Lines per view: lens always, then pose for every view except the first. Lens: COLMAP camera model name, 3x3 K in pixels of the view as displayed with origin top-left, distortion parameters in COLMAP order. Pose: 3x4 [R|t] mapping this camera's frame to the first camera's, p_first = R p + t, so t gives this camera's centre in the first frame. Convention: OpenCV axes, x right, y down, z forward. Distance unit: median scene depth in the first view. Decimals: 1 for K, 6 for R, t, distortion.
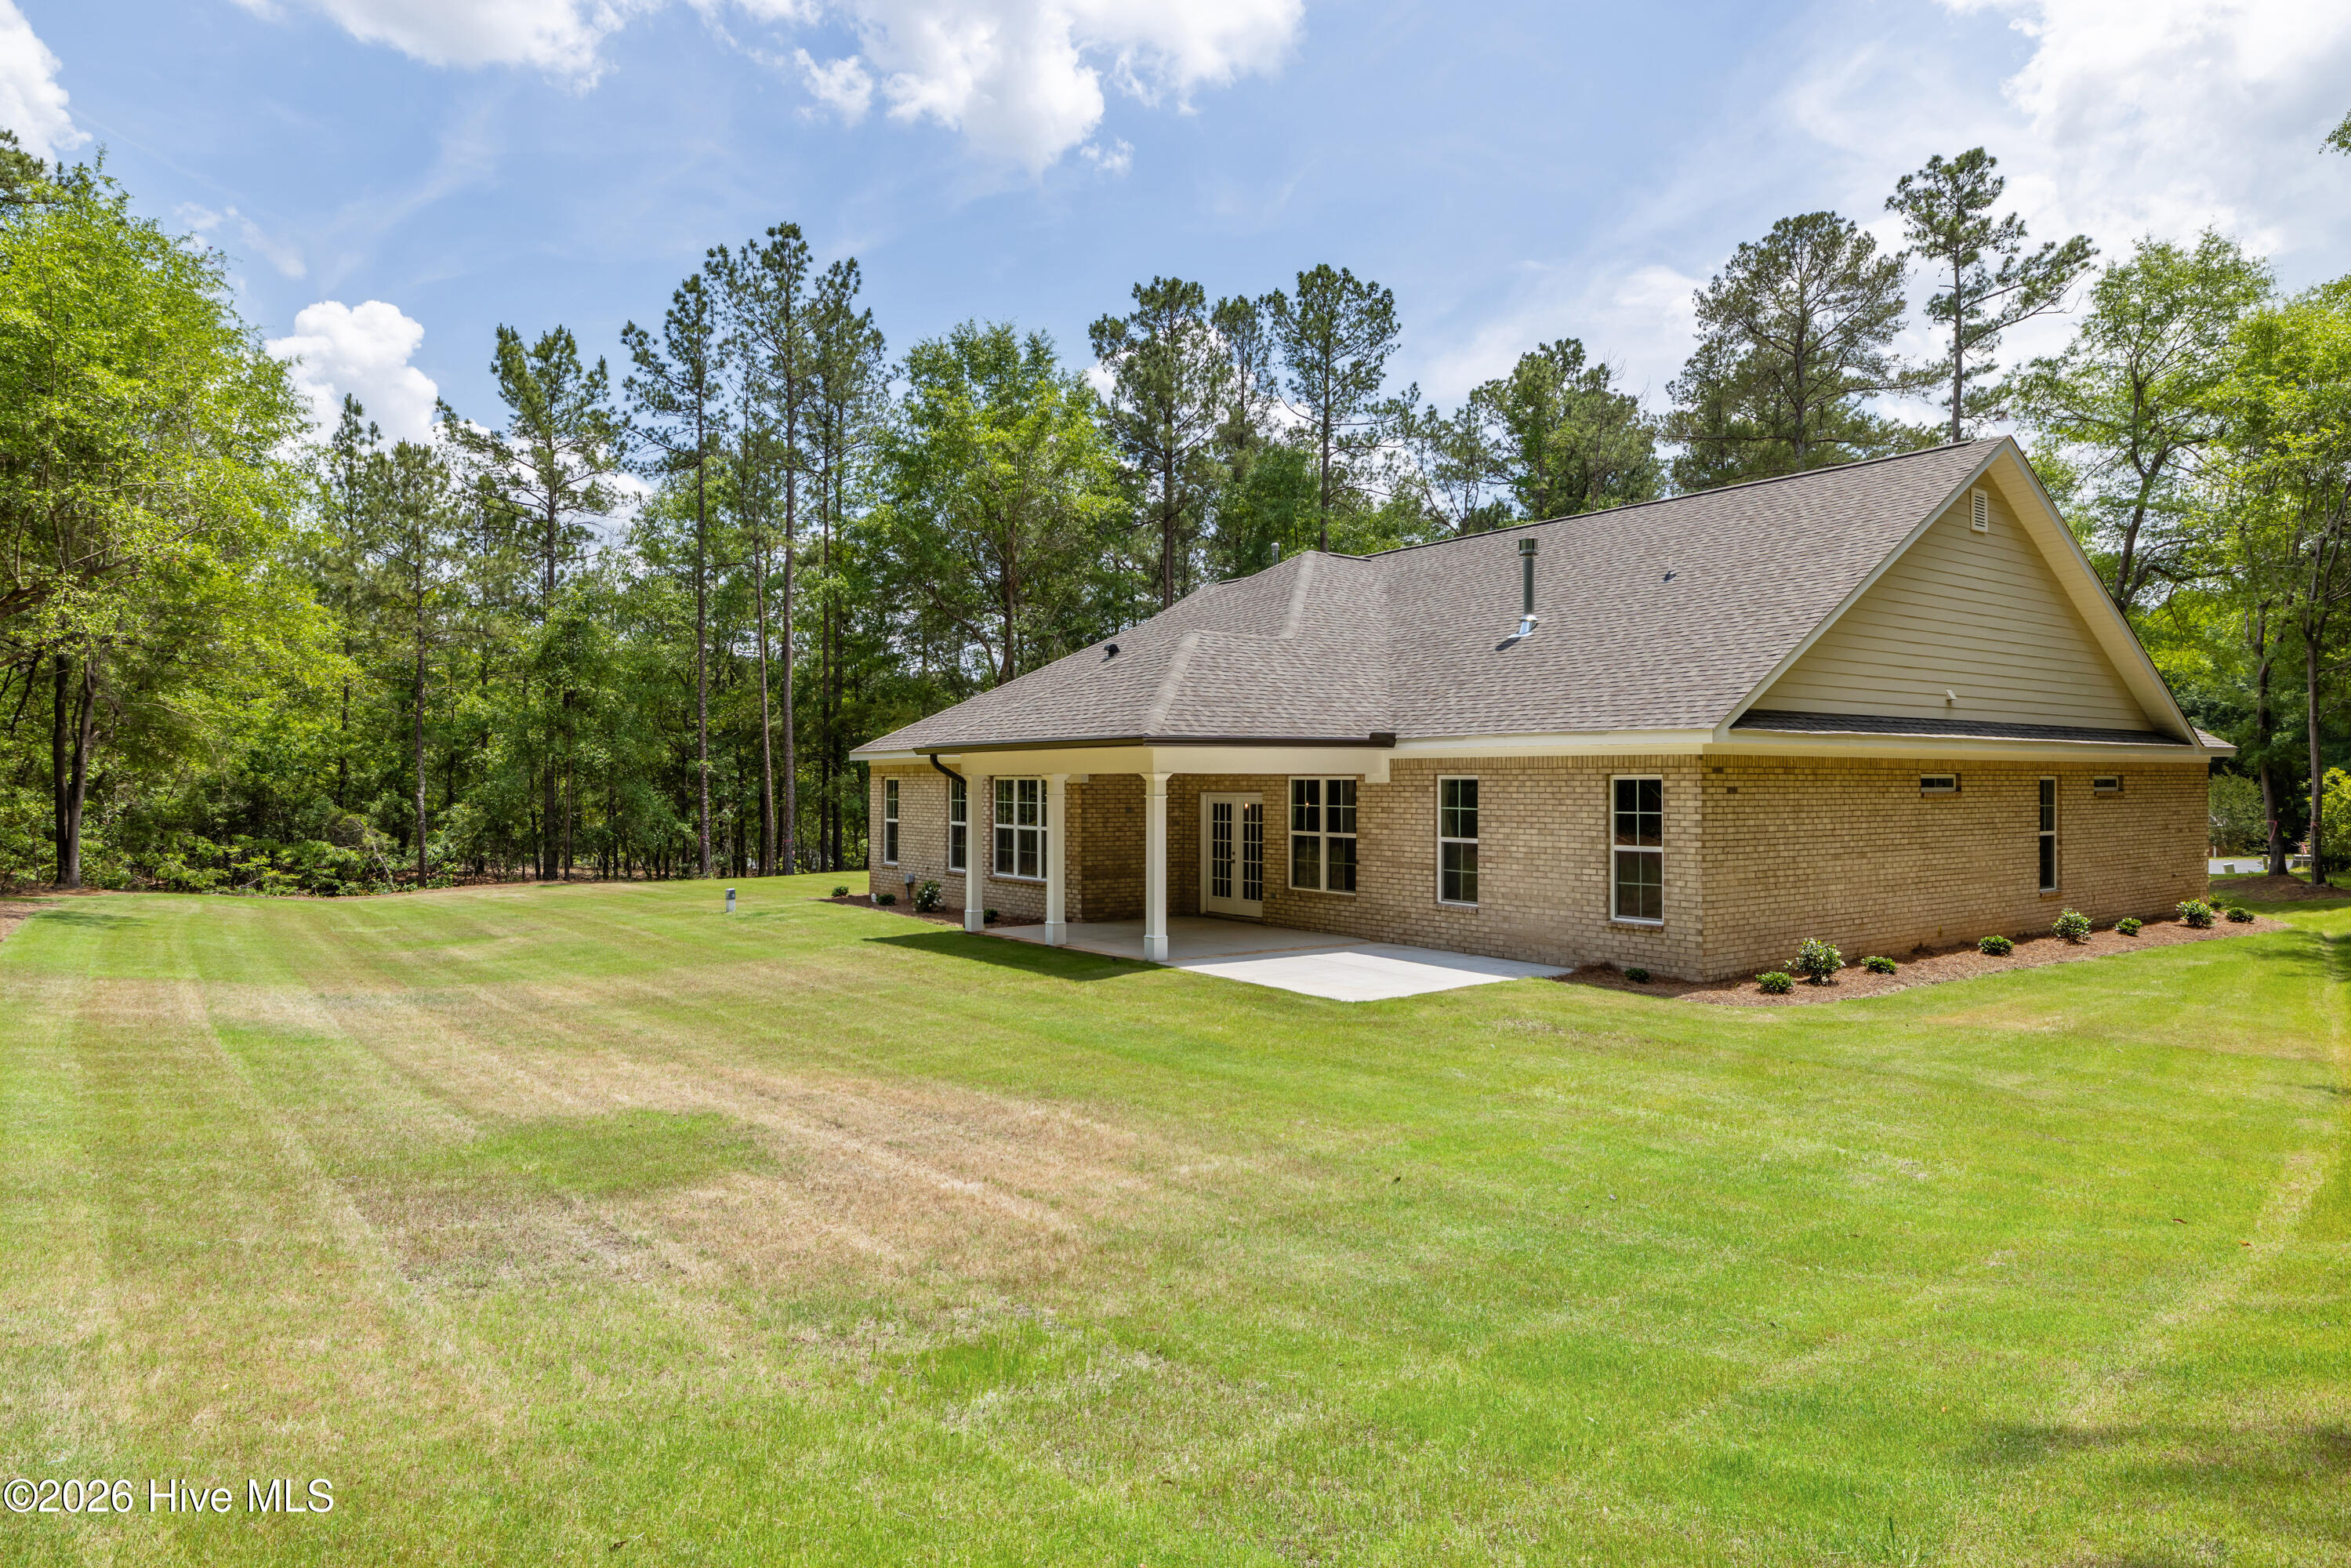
lens RADIAL K [[1409.2, 0, 1170.3], [0, 1409.2, 759.7], [0, 0, 1]] dist [0.022997, 0.000173]
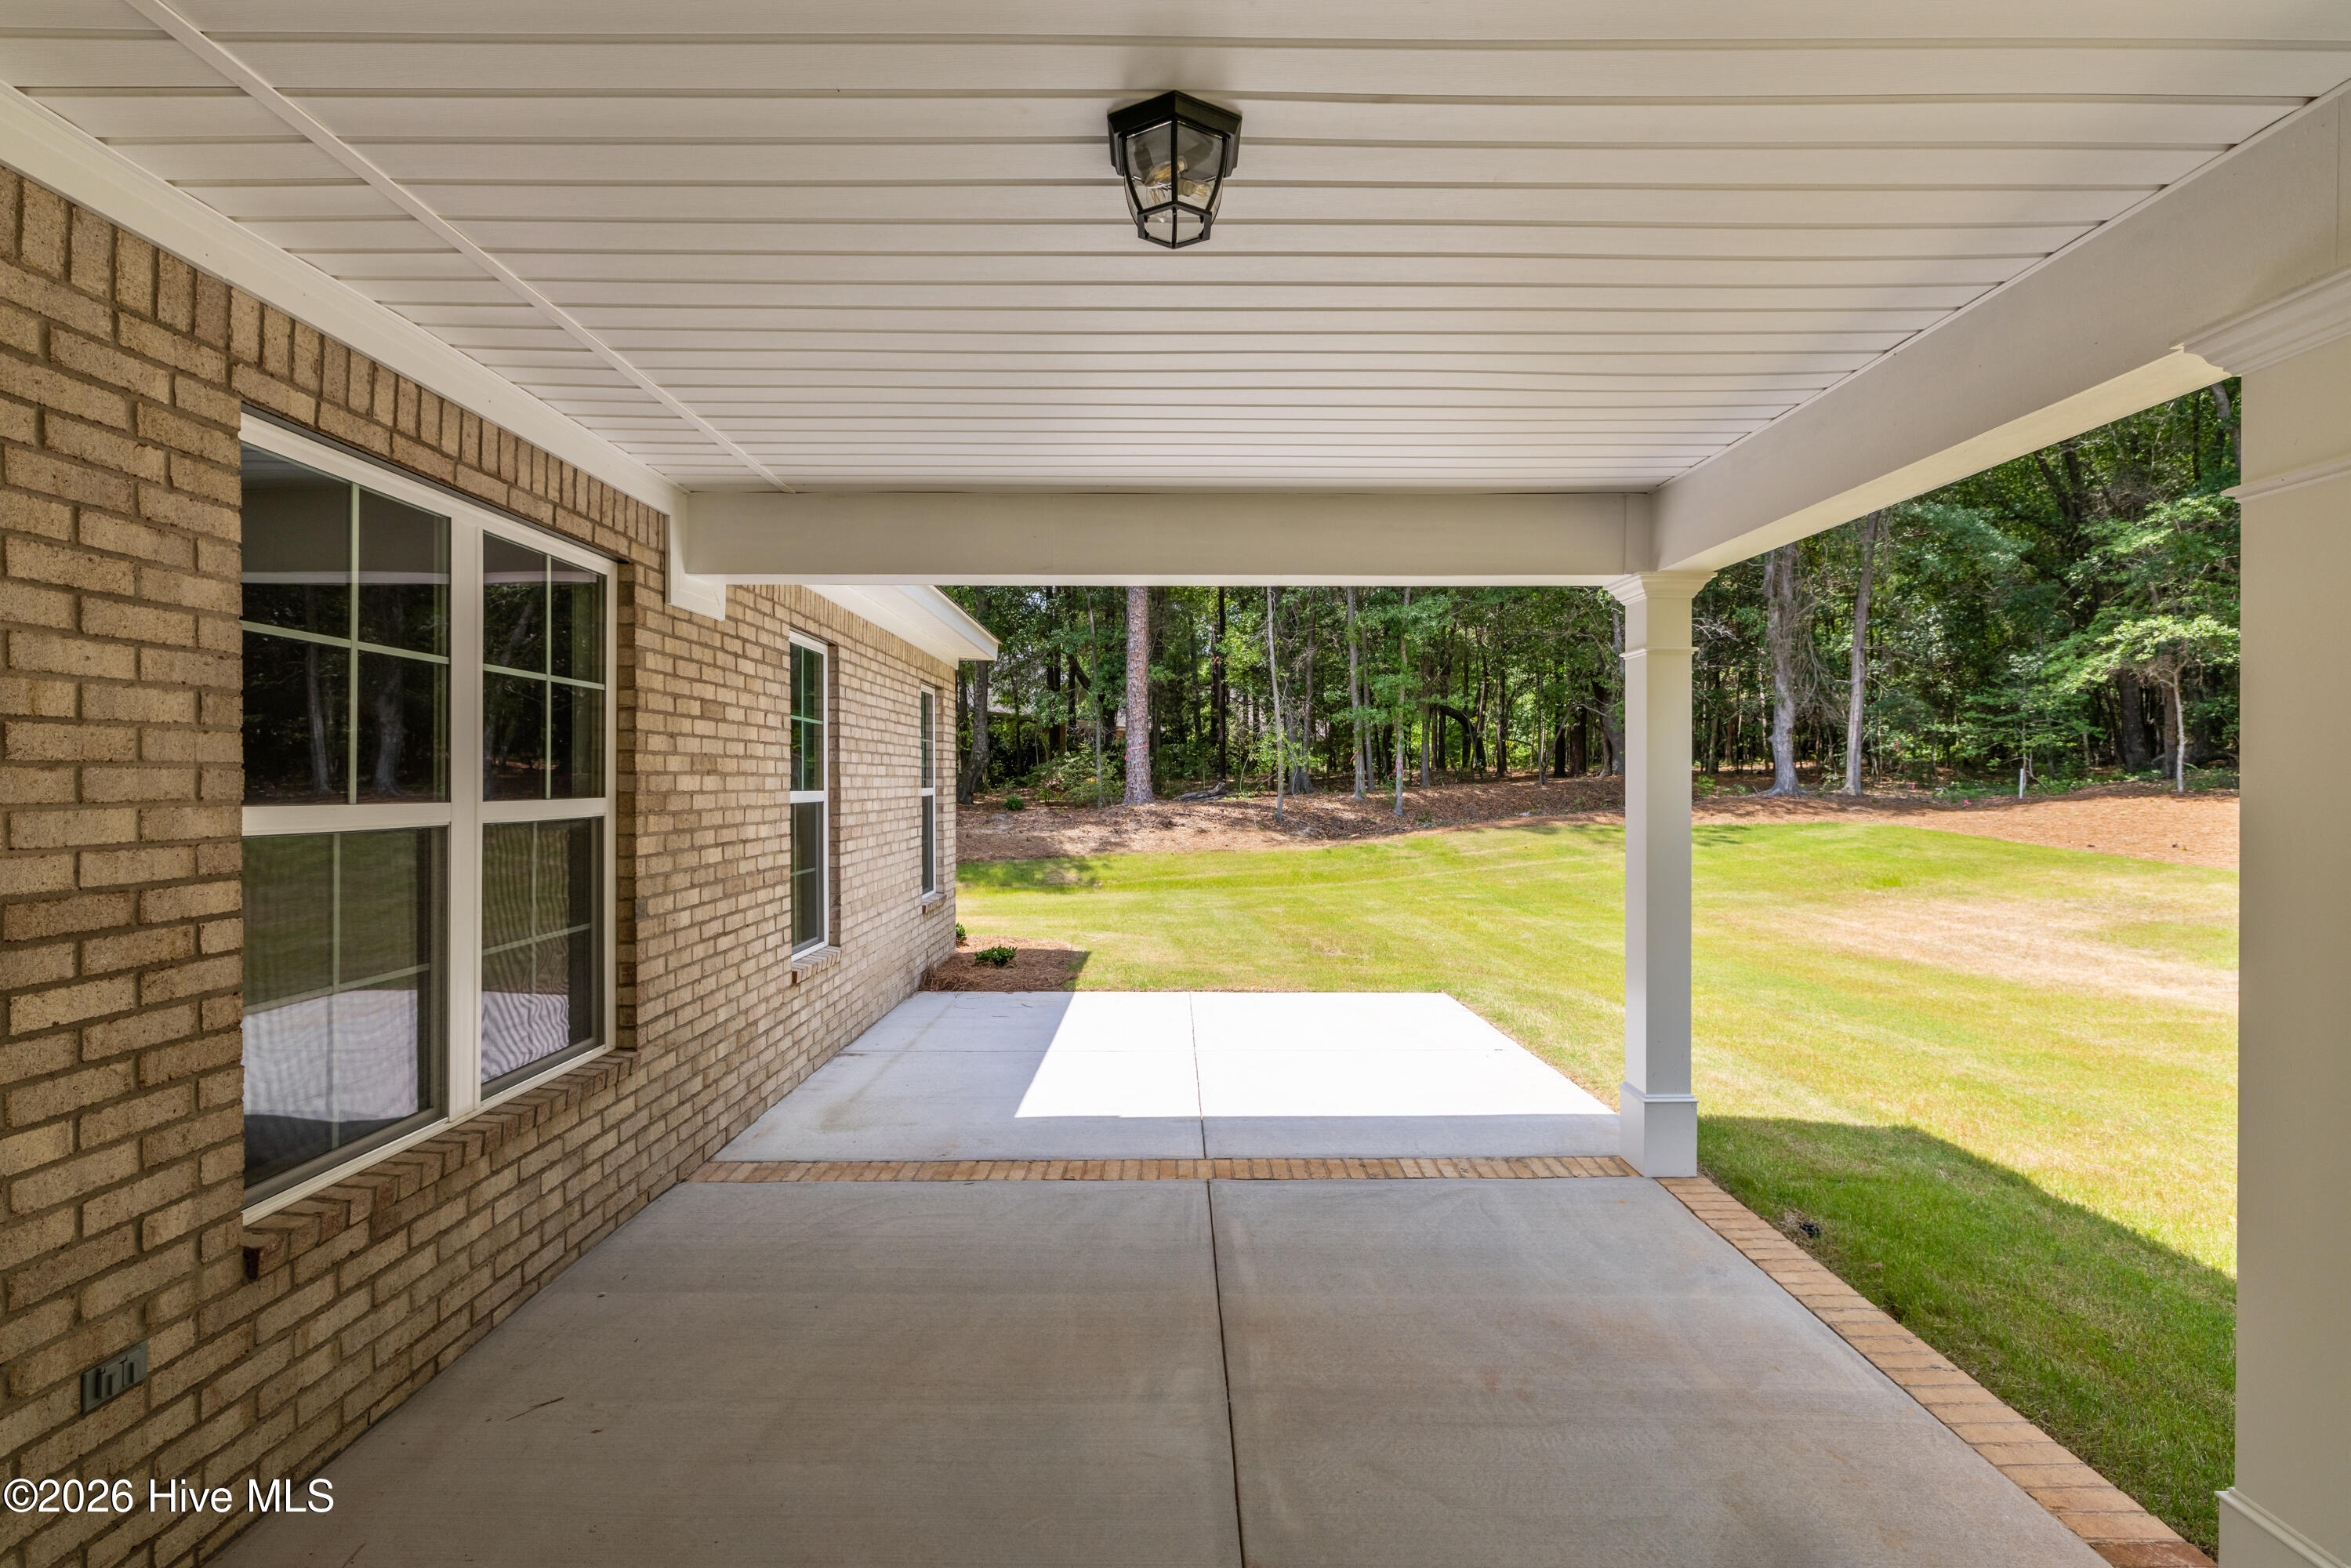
lens RADIAL K [[1016.6, 0, 1174.0], [0, 1016.6, 775.8], [0, 0, 1]] dist [-0.000513, 0.000984]
pose [[-0.806944, 0.002004, 0.590625, -0.025247], [-0.009531, 0.999820, -0.016414, 0.025563], [-0.590551, -0.018875, -0.806779, 0.547323]]
